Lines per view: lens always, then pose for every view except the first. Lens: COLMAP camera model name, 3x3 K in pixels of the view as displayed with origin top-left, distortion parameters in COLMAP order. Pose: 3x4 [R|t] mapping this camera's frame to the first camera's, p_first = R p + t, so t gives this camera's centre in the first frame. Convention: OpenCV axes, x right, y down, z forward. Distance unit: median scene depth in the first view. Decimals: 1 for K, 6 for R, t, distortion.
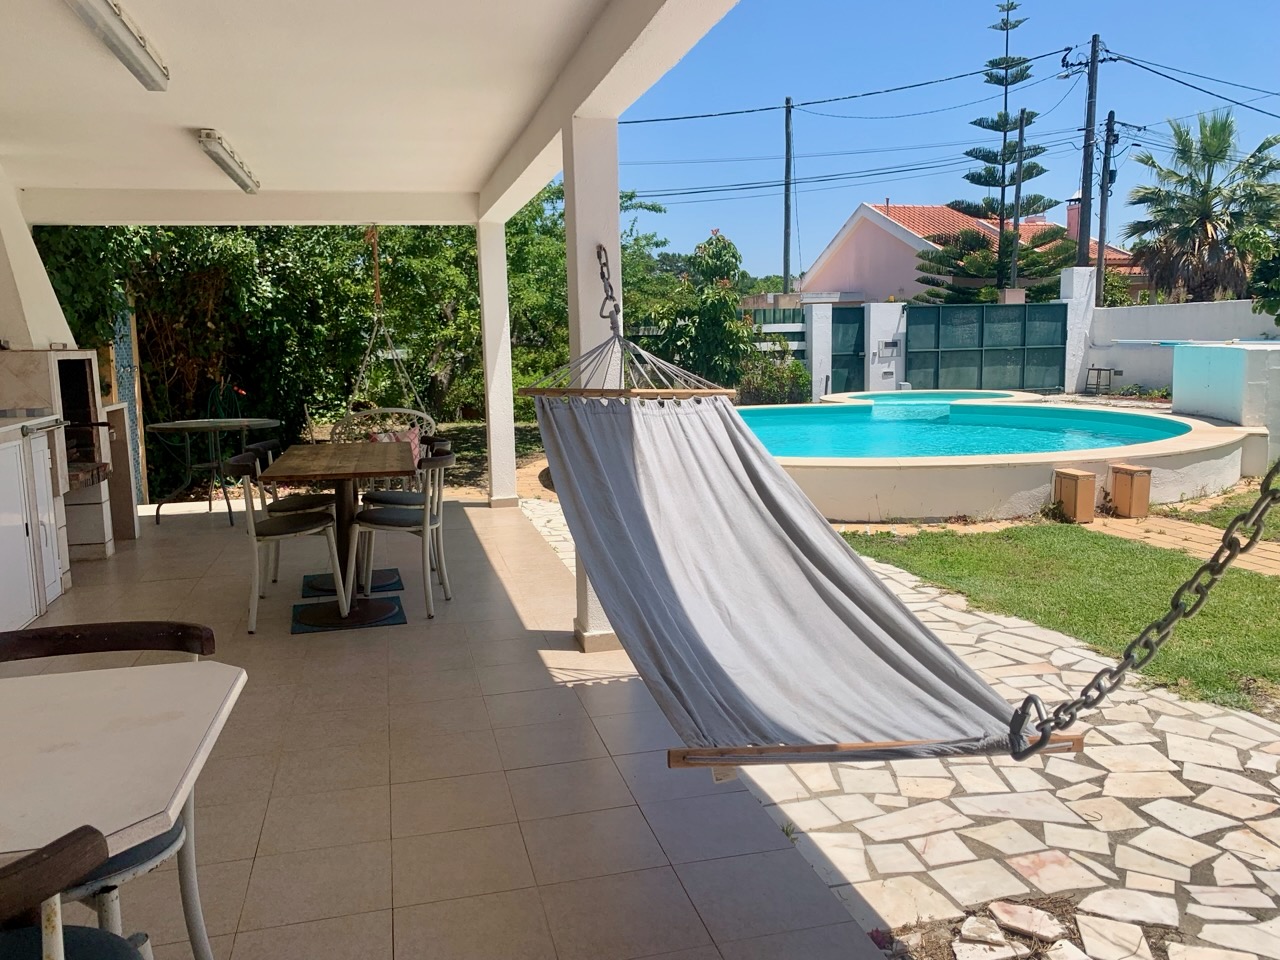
lens RADIAL K [[979.9, 0, 643.1], [0, 979.9, 471.4], [0, 0, 1]] dist [0.035536, -0.044402]
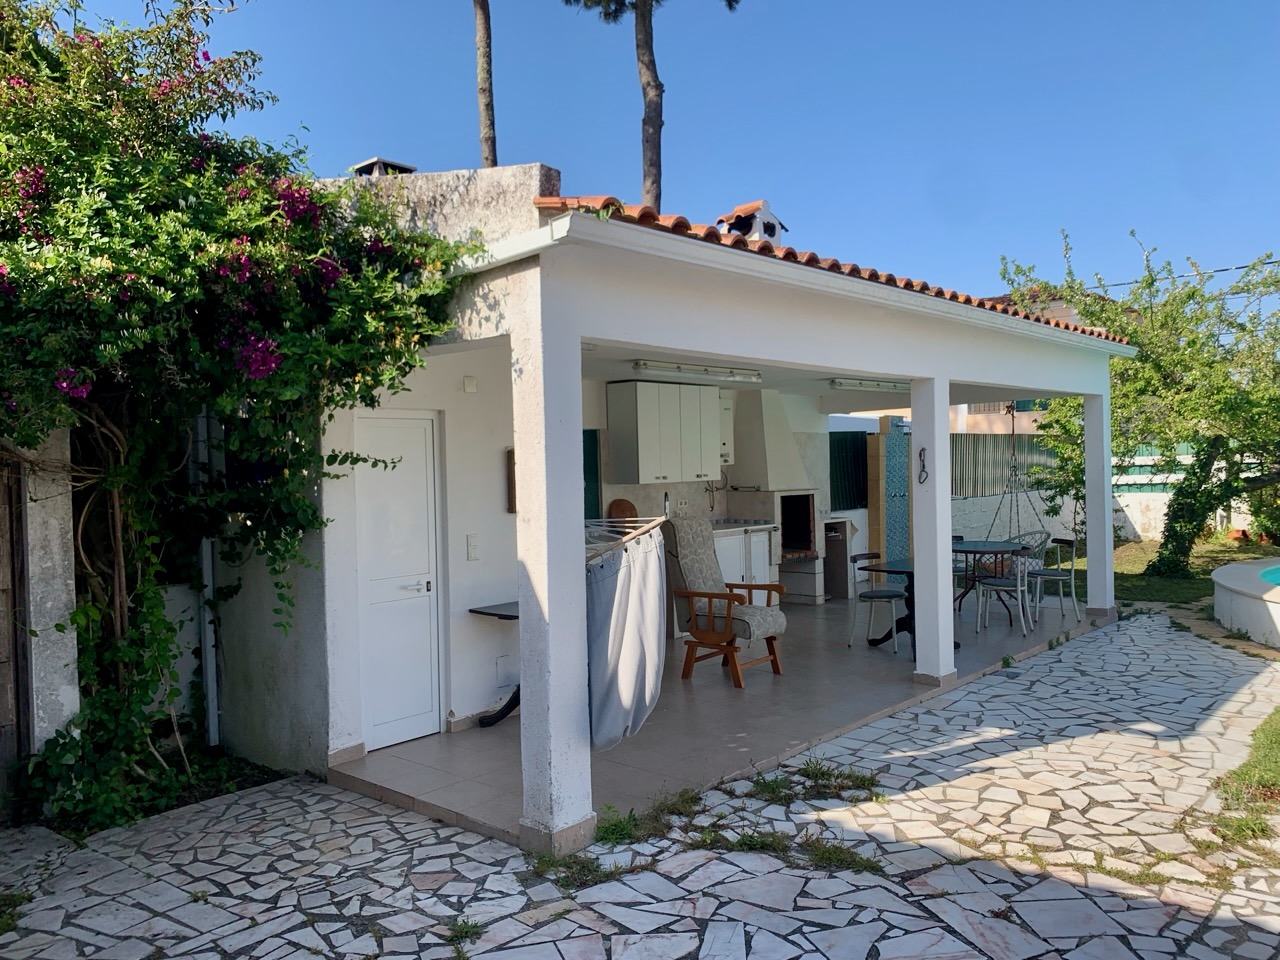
lens RADIAL K [[979.9, 0, 638.9], [0, 979.9, 479.7], [0, 0, 1]] dist [0.035536, -0.044402]
pose [[0.534690, 0.018634, -0.844843, 0.941118], [-0.096251, 0.994594, -0.038979, -0.042932], [0.839549, 0.102159, 0.533592, -0.299962]]
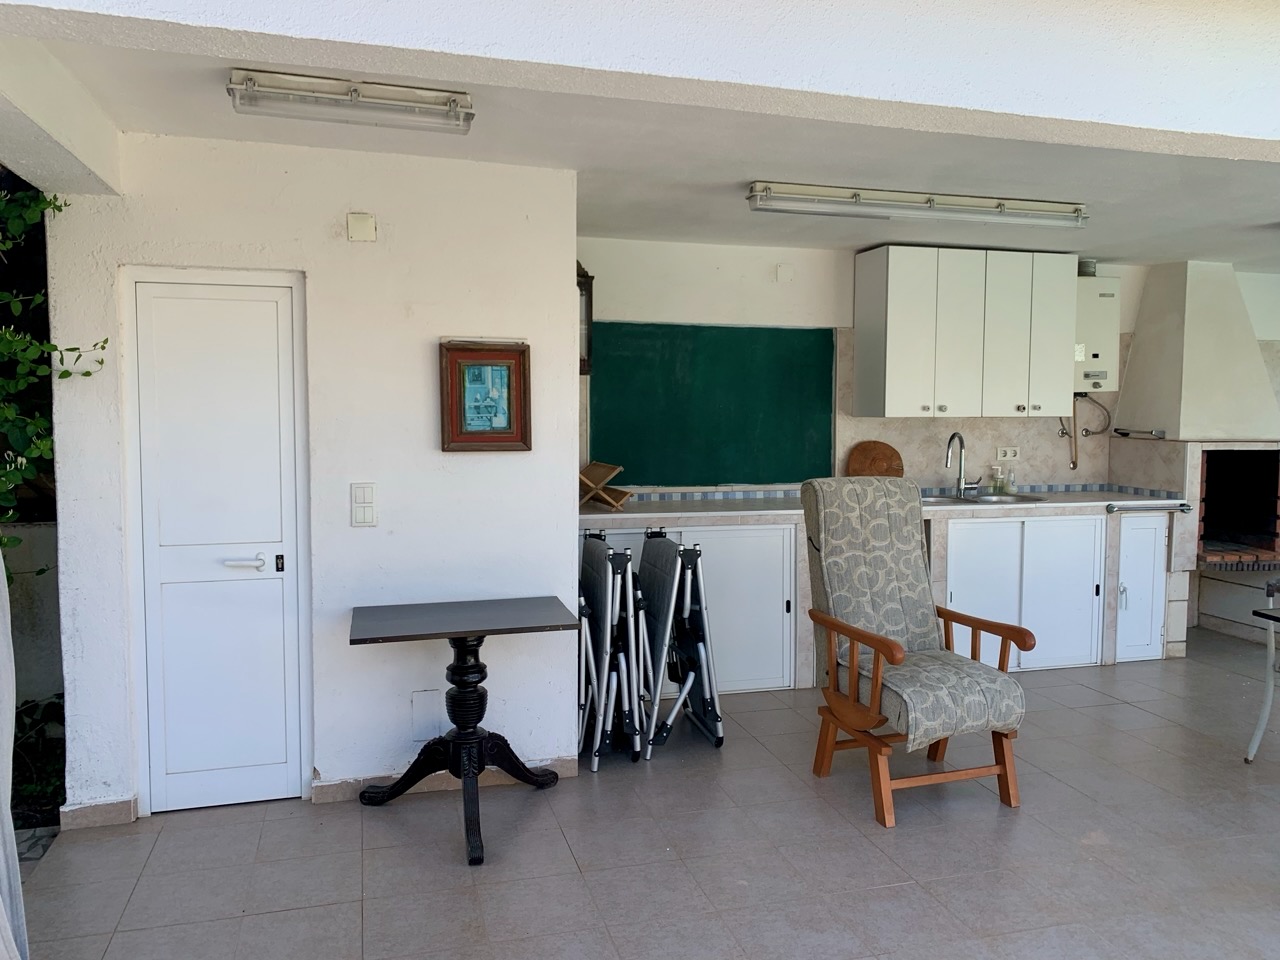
lens RADIAL K [[979.9, 0, 634.1], [0, 979.9, 478.8], [0, 0, 1]] dist [0.035536, -0.044402]
pose [[-0.000863, 0.094180, -0.995555, 0.524894], [-0.136246, 0.986261, 0.093419, -0.100913], [0.990675, 0.135721, 0.011981, 0.369180]]
